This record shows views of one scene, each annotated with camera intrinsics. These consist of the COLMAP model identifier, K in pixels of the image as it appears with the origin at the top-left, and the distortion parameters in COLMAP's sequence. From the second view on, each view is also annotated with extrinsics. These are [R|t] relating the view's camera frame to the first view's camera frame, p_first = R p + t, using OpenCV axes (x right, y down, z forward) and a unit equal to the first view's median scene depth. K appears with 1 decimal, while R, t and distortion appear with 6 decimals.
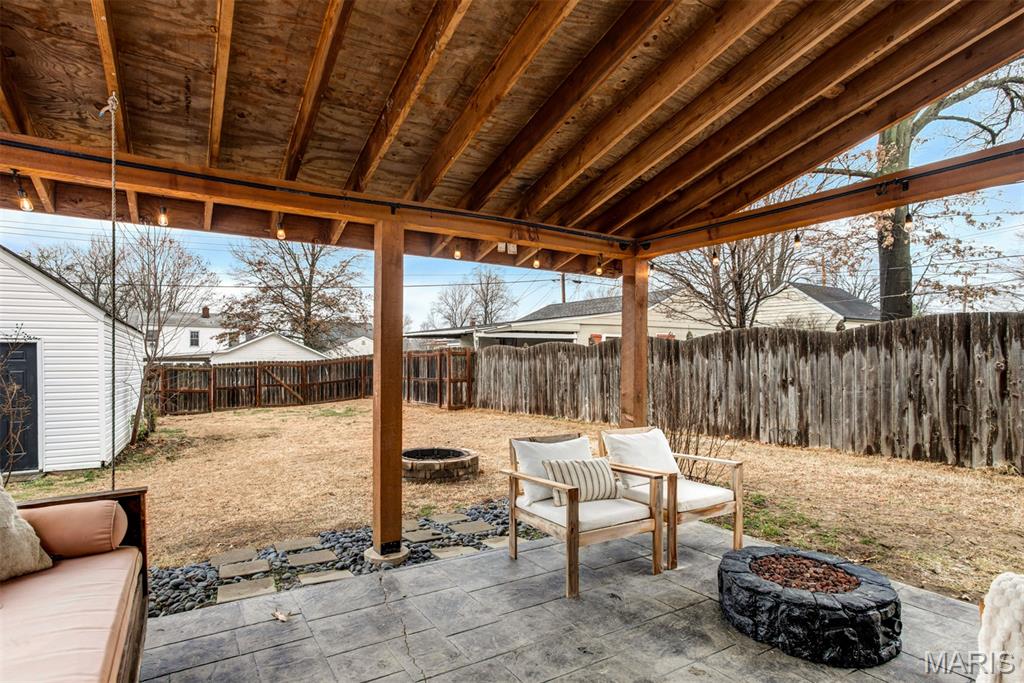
lens RADIAL K [[523.6, 0, 490.2], [0, 523.6, 357.9], [0, 0, 1]] dist [0.016223, 0.001199]
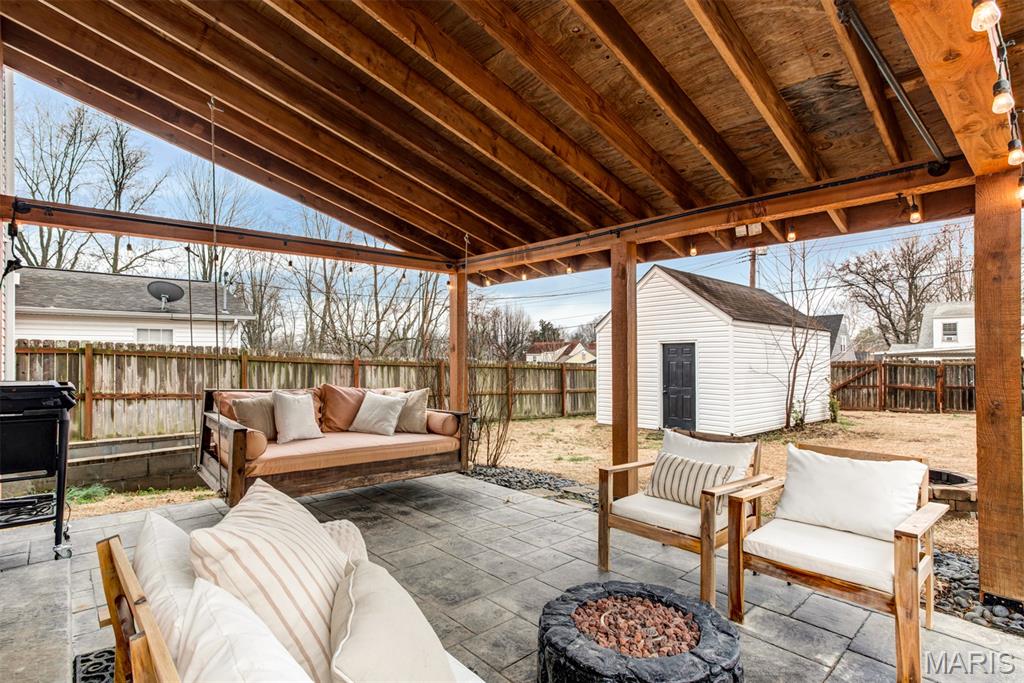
lens RADIAL K [[523.6, 0, 509.1], [0, 523.6, 343.8], [0, 0, 1]] dist [0.016223, 0.001199]
pose [[0.222590, -0.019578, -0.974716, 0.187432], [0.002110, 0.999806, -0.019600, 0.001112], [0.974910, 0.002306, 0.222588, 0.089396]]
